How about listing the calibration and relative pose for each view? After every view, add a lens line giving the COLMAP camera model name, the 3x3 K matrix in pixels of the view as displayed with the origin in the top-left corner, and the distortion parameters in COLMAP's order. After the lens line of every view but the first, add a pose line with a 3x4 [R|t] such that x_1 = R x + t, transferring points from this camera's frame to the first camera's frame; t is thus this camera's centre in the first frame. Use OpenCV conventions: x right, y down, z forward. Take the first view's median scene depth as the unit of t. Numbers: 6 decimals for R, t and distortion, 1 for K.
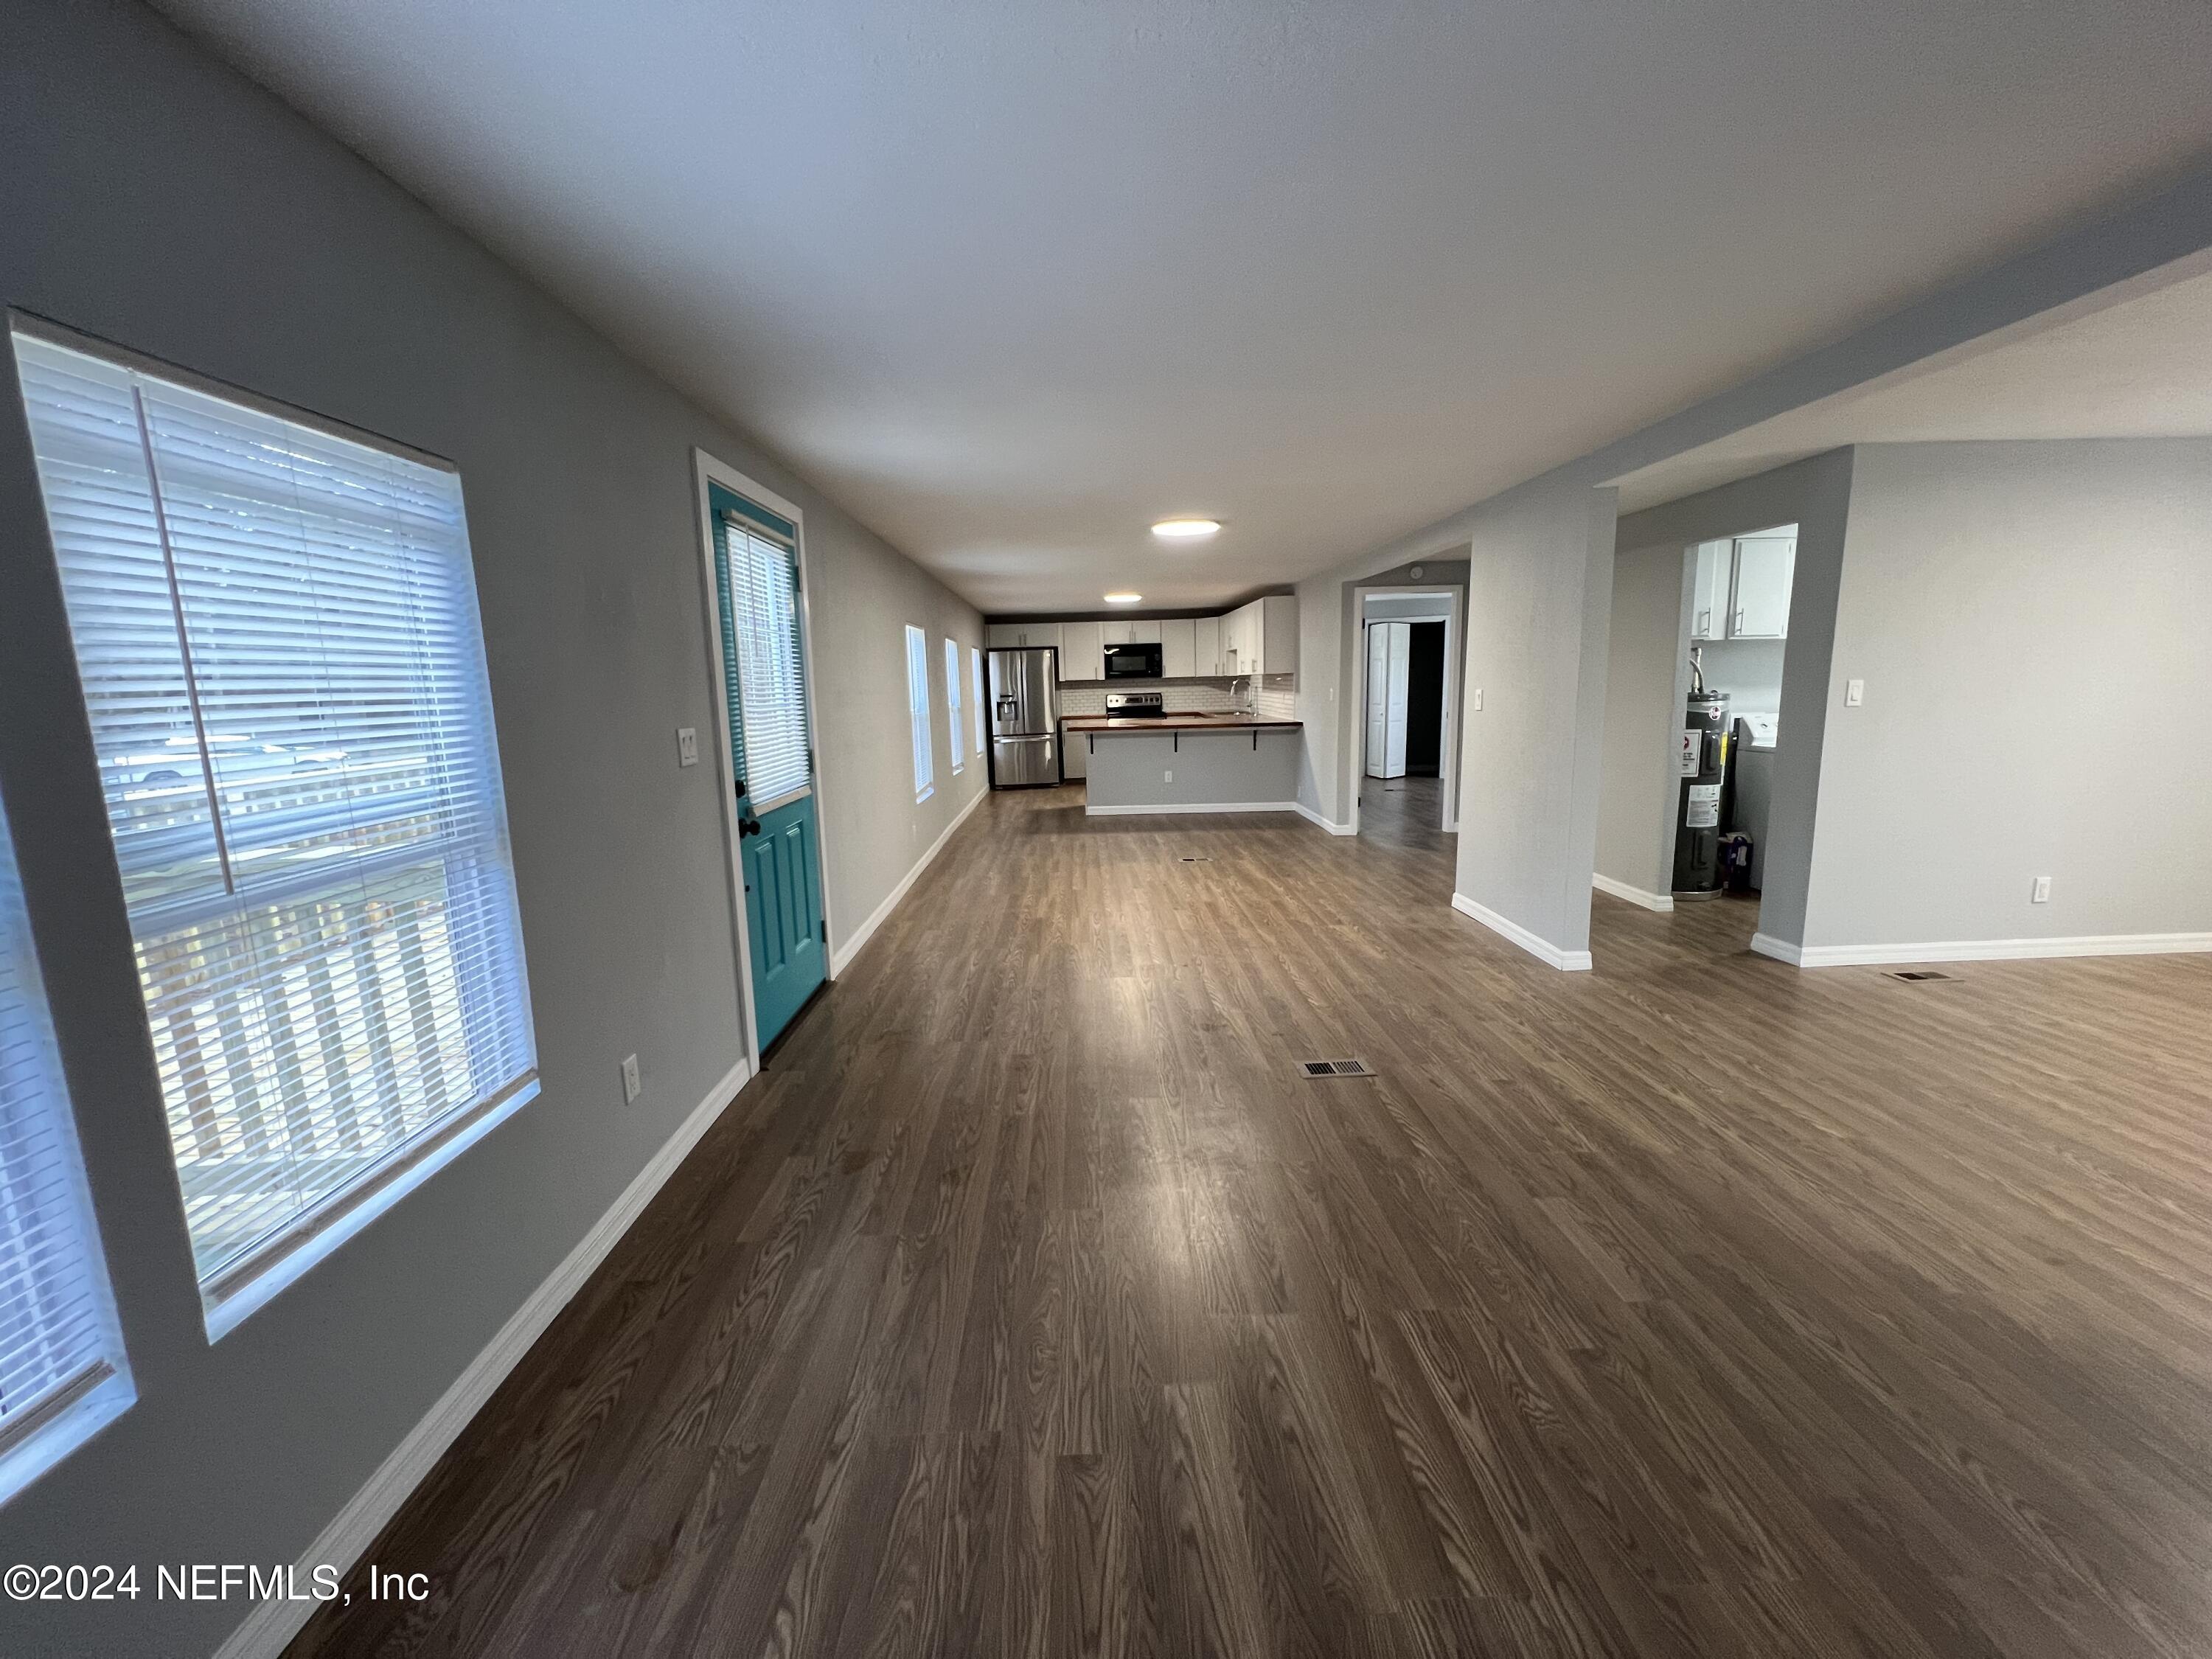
lens RADIAL K [[878.1, 0, 1109.9], [0, 878.1, 826.7], [0, 0, 1]] dist [0.004540, 0.000395]
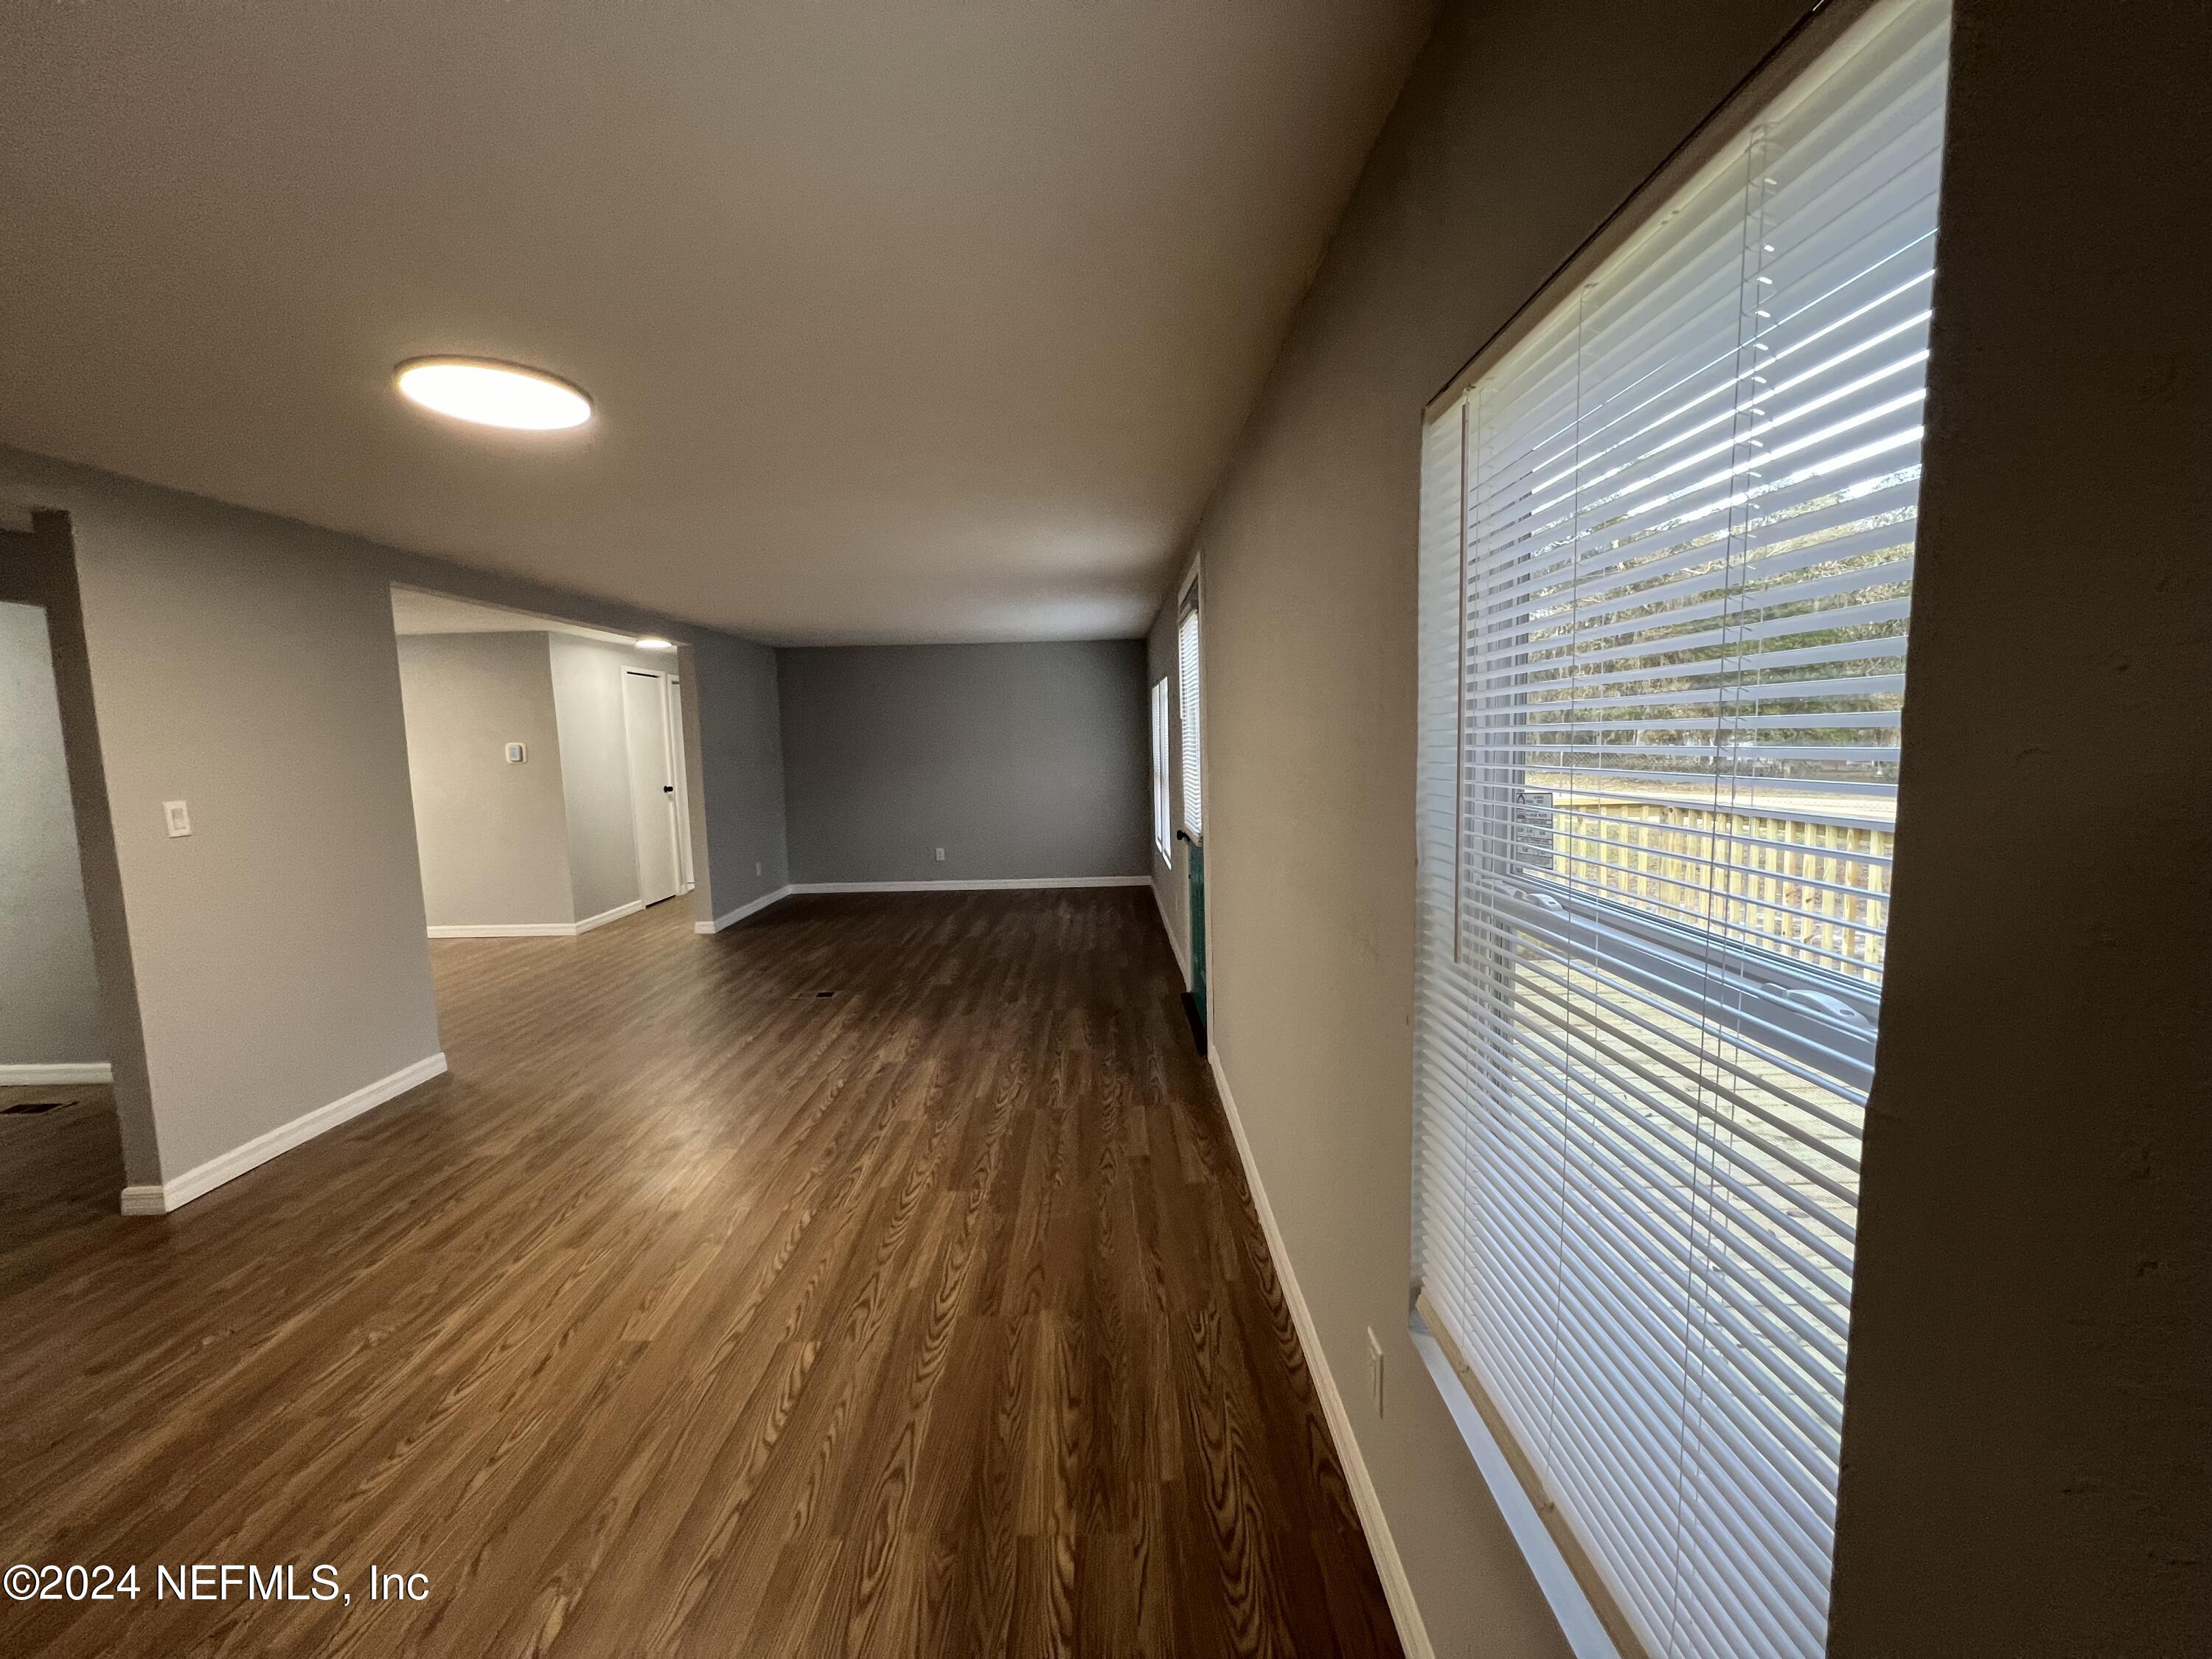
lens RADIAL K [[878.1, 0, 1105.2], [0, 878.1, 828.7], [0, 0, 1]] dist [0.004540, 0.000395]
pose [[-0.998306, 0.047947, 0.032962, -0.268814], [0.054908, 0.963748, 0.261102, -0.322878], [-0.019248, 0.262470, -0.964748, 1.952362]]
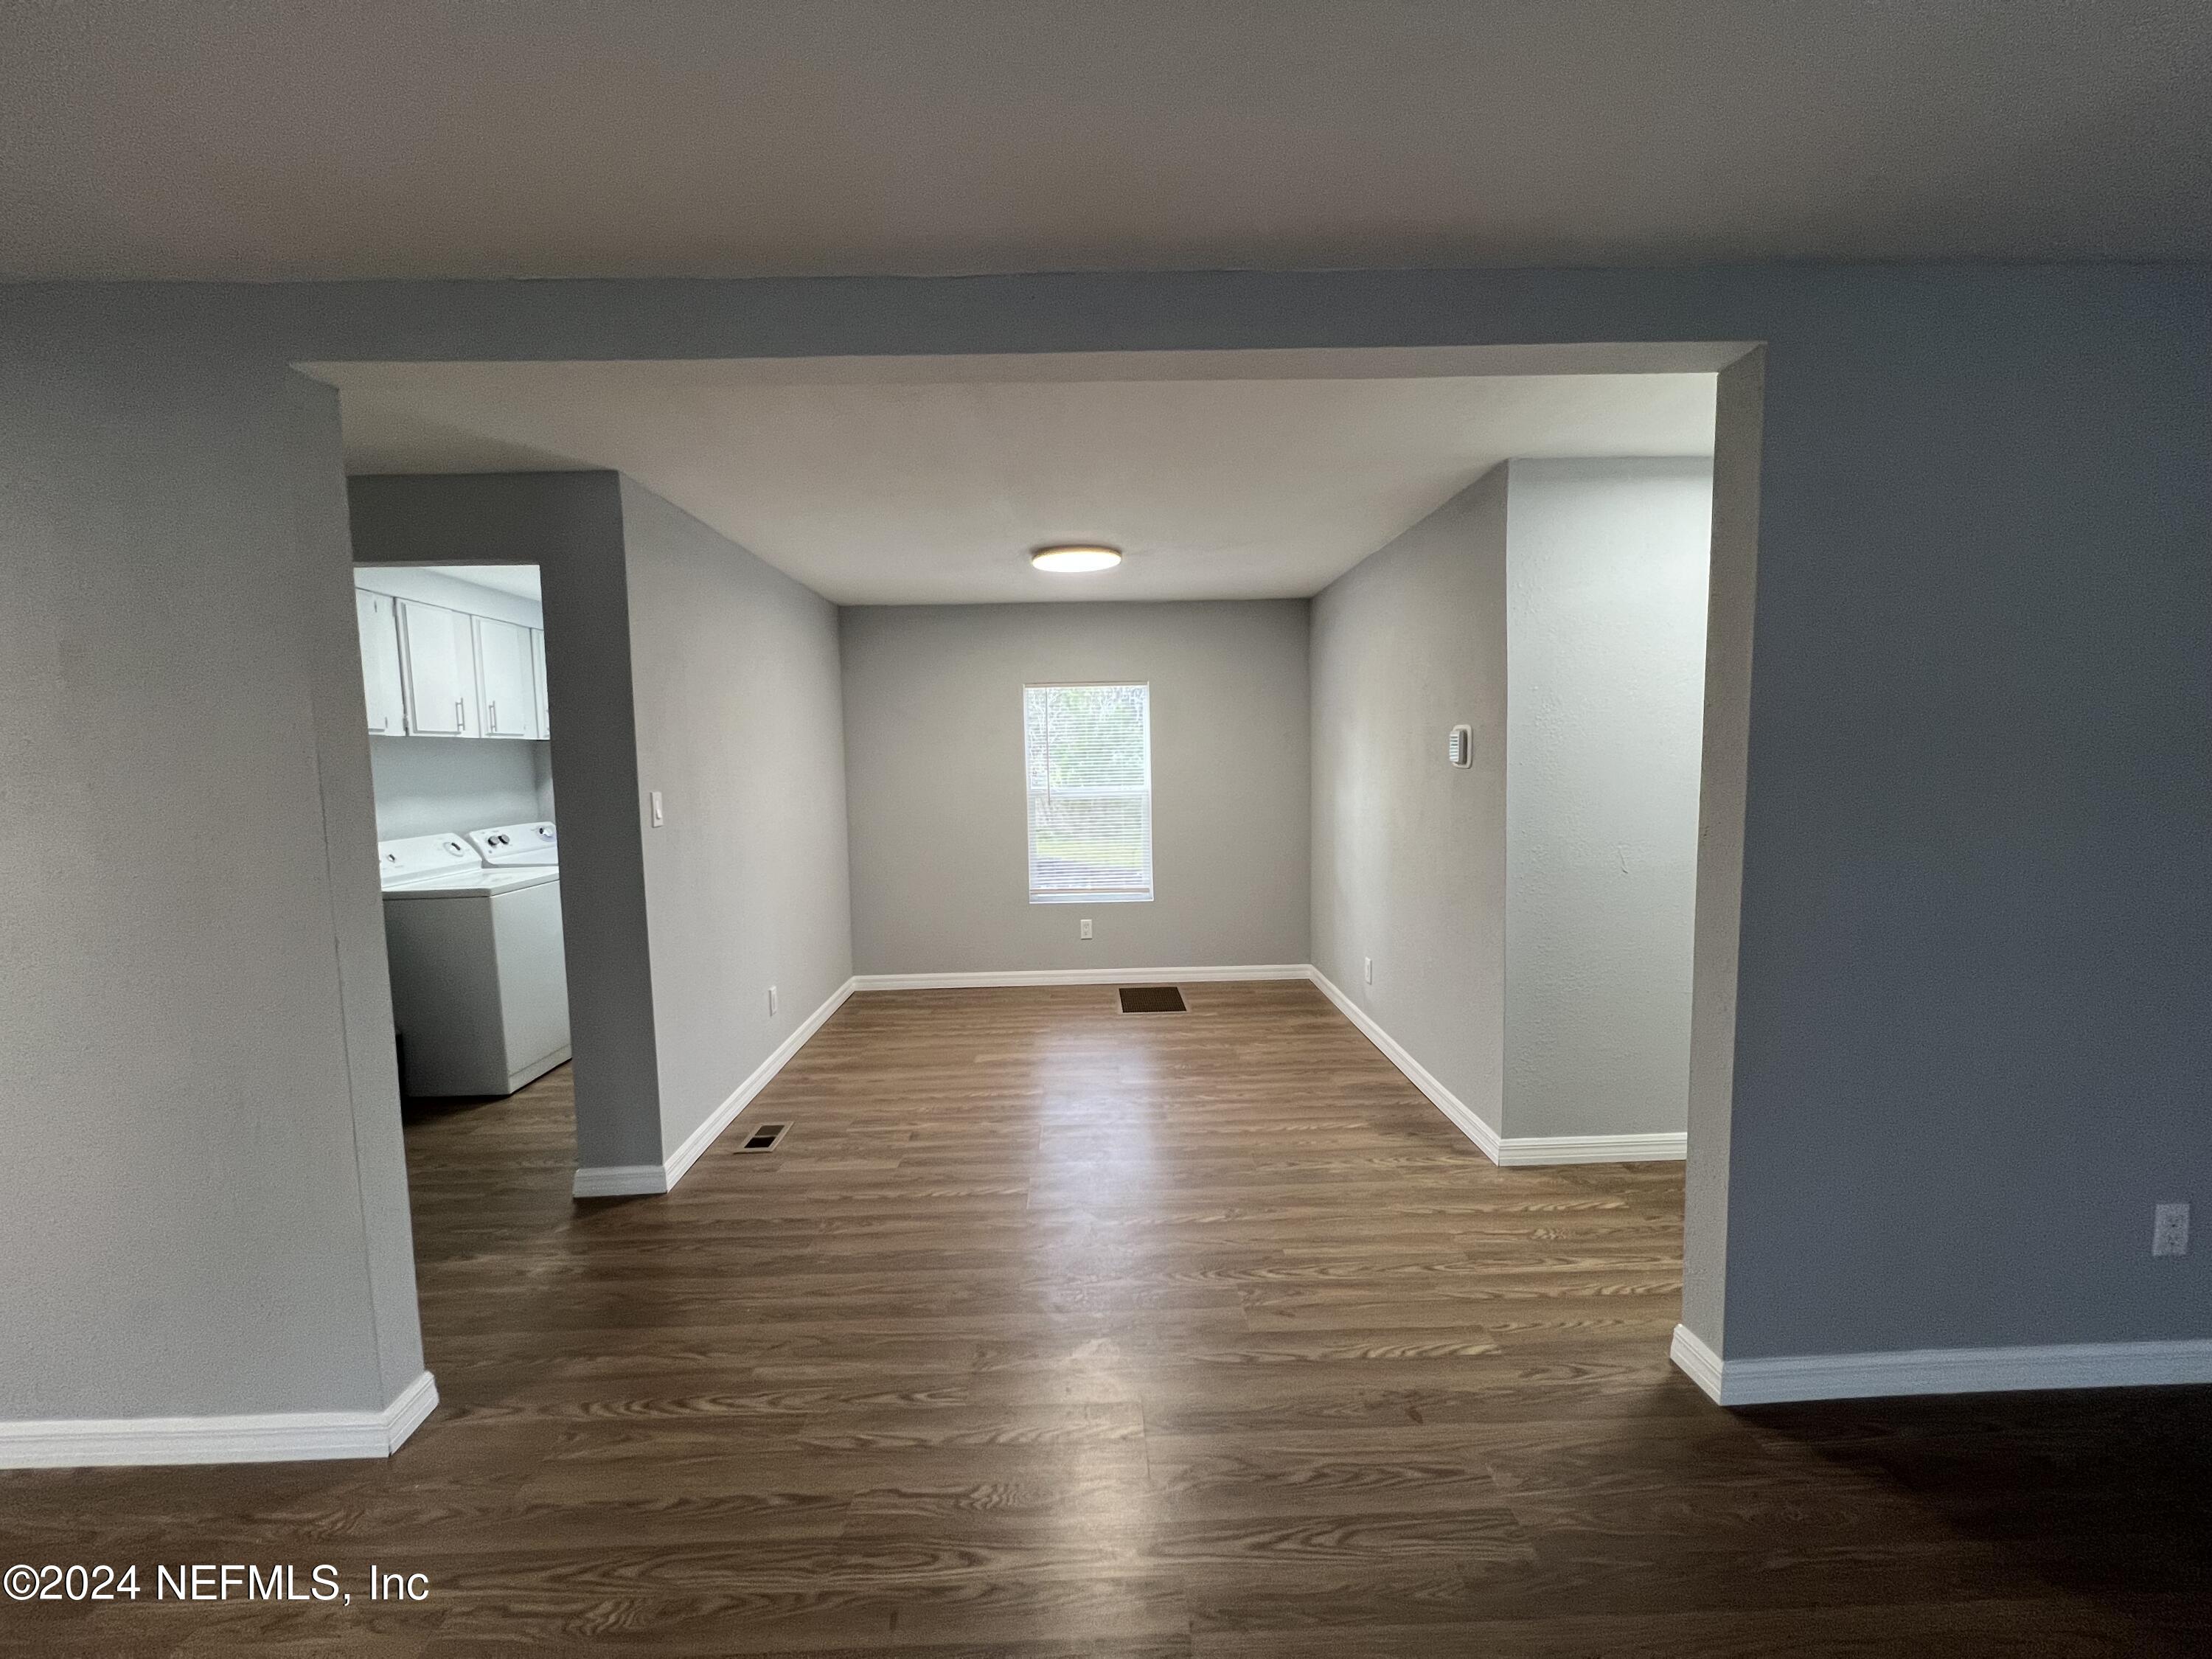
lens RADIAL K [[878.1, 0, 1109.5], [0, 878.1, 822.4], [0, 0, 1]] dist [0.004540, 0.000395]
pose [[0.002766, -0.048523, 0.998818, 0.098433], [0.175556, 0.983333, 0.047284, -0.107346], [-0.984466, 0.175218, 0.011238, 0.615164]]
